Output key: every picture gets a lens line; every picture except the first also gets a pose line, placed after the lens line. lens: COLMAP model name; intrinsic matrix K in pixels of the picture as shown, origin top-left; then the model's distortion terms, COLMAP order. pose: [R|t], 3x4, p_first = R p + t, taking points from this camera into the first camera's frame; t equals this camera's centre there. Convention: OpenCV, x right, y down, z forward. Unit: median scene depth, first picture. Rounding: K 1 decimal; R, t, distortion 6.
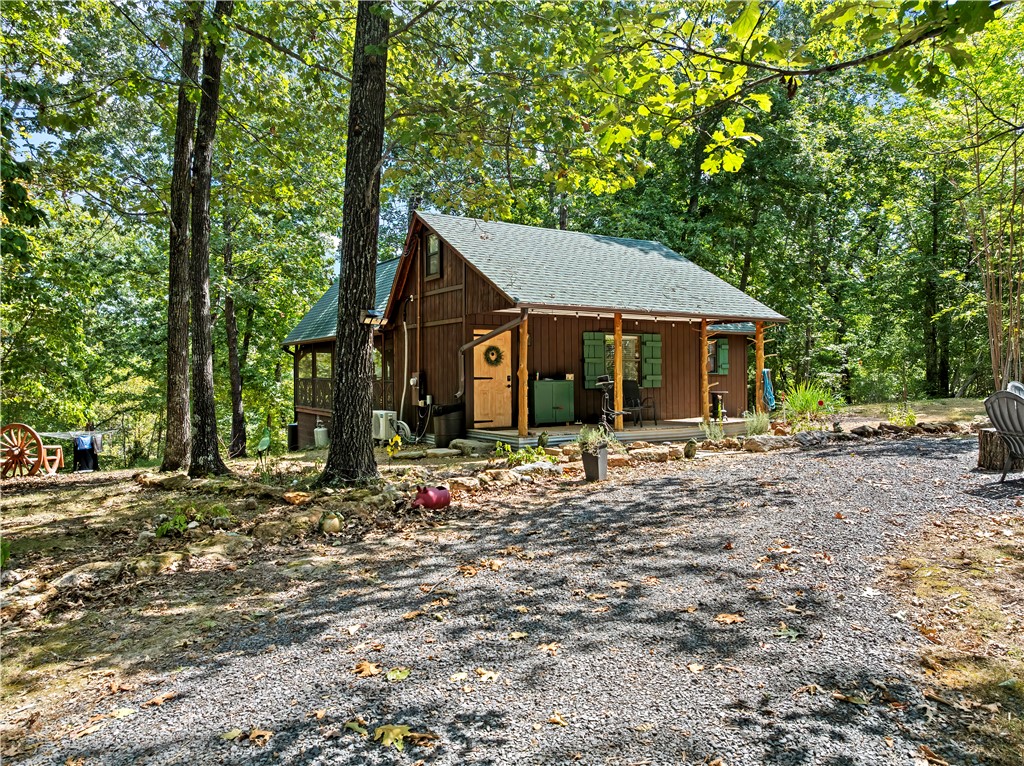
lens RADIAL K [[718.6, 0, 510.4], [0, 718.6, 381.2], [0, 0, 1]] dist [-0.038938, 0.000126]
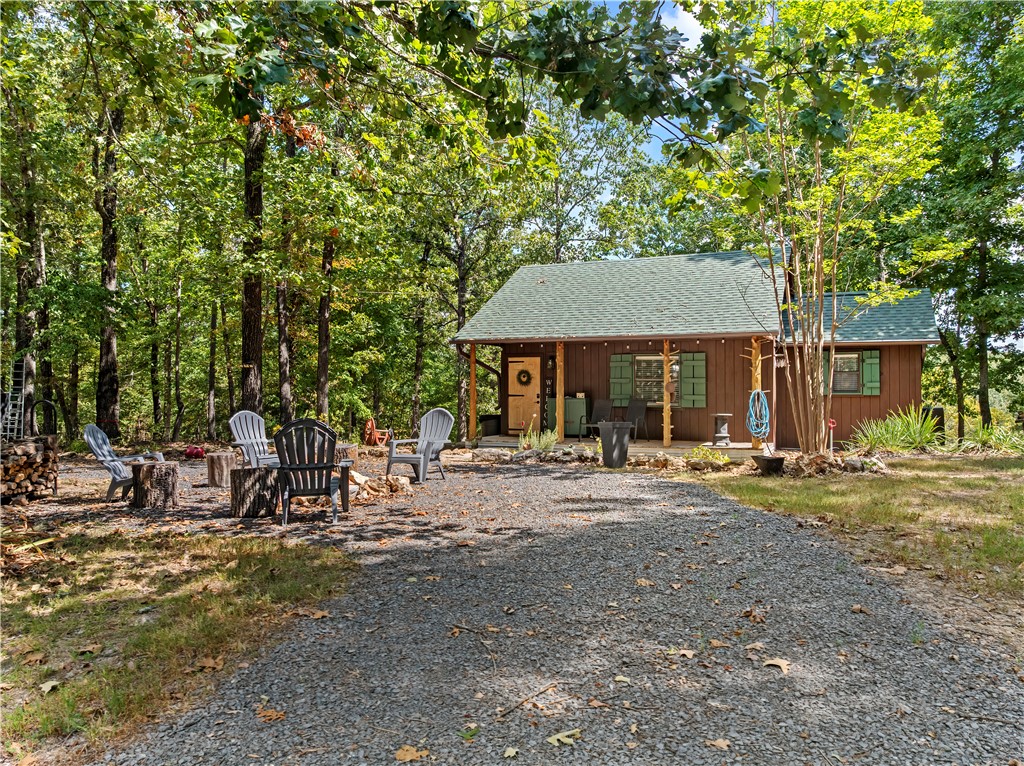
lens RADIAL K [[718.6, 0, 512.8], [0, 718.6, 379.7], [0, 0, 1]] dist [-0.038938, 0.000126]
pose [[0.559090, 0.005767, -0.829087, 0.936576], [0.006908, 0.999909, 0.011613, -0.043409], [0.829078, -0.012220, 0.558999, 0.261491]]
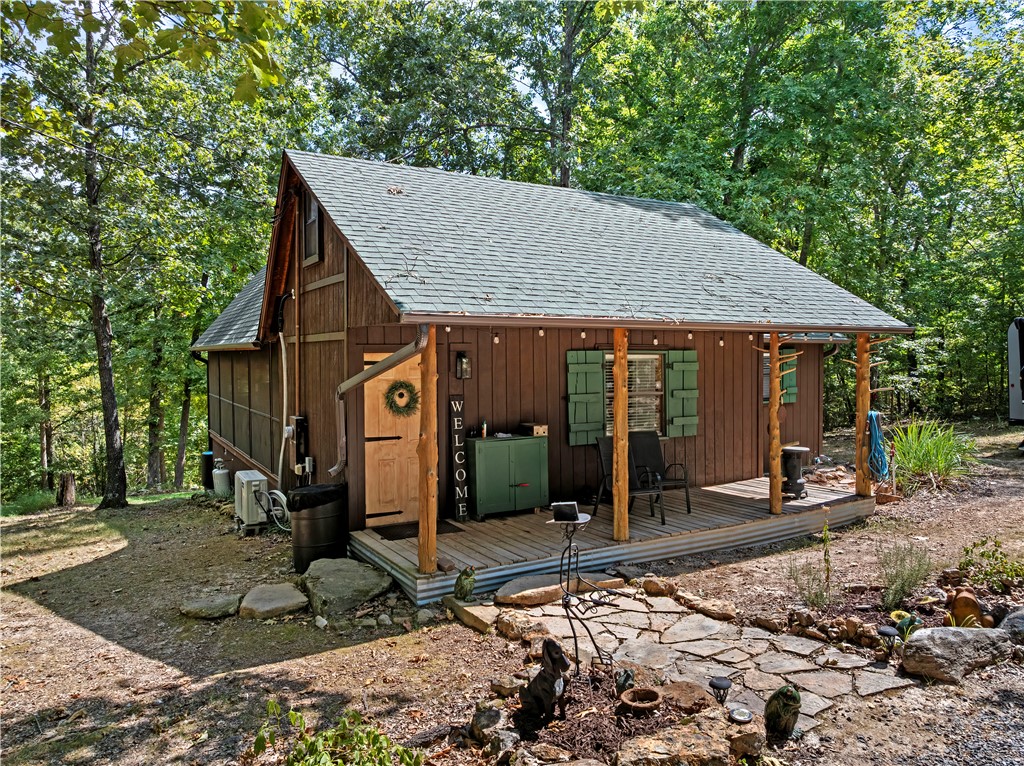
lens RADIAL K [[718.6, 0, 517.6], [0, 718.6, 379.0], [0, 0, 1]] dist [-0.038938, 0.000126]
pose [[0.999564, 0.000317, -0.029509, 0.078570], [0.000397, 0.999707, 0.024192, -0.059760], [0.029508, -0.024193, 0.999272, 0.404661]]
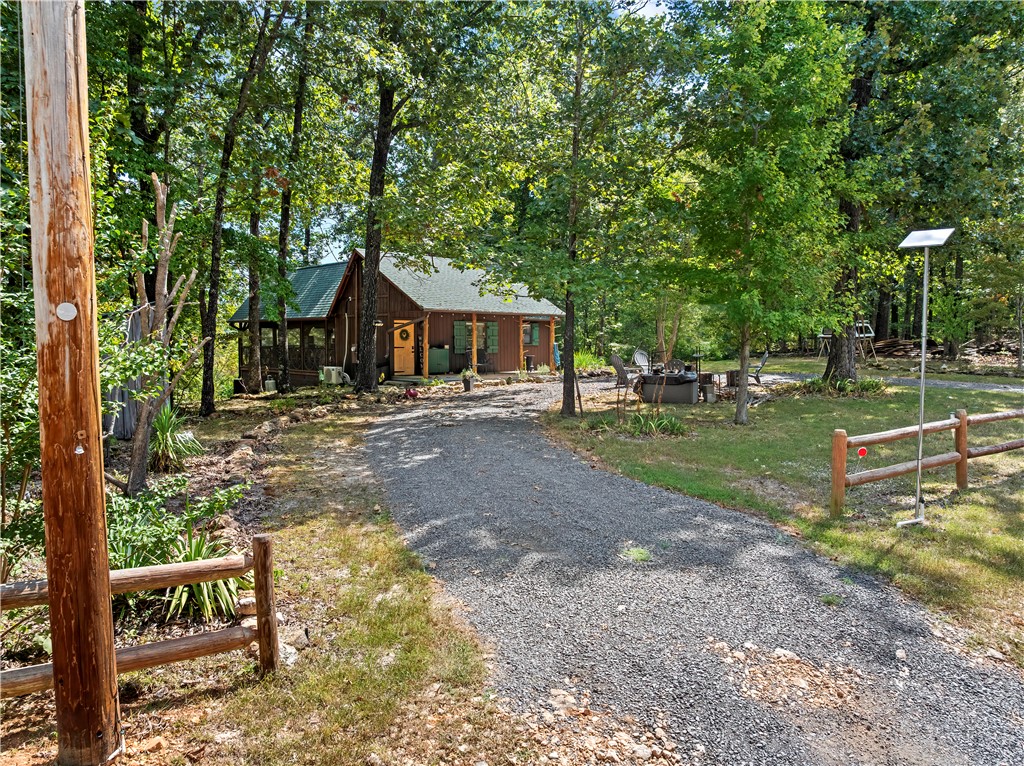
lens RADIAL K [[718.6, 0, 512.5], [0, 718.6, 383.0], [0, 0, 1]] dist [-0.038938, 0.000126]
pose [[0.975707, -0.007973, 0.218933, -0.142236], [-0.002654, 0.998834, 0.048204, -0.002598], [-0.219062, -0.047614, 0.974549, -0.738431]]
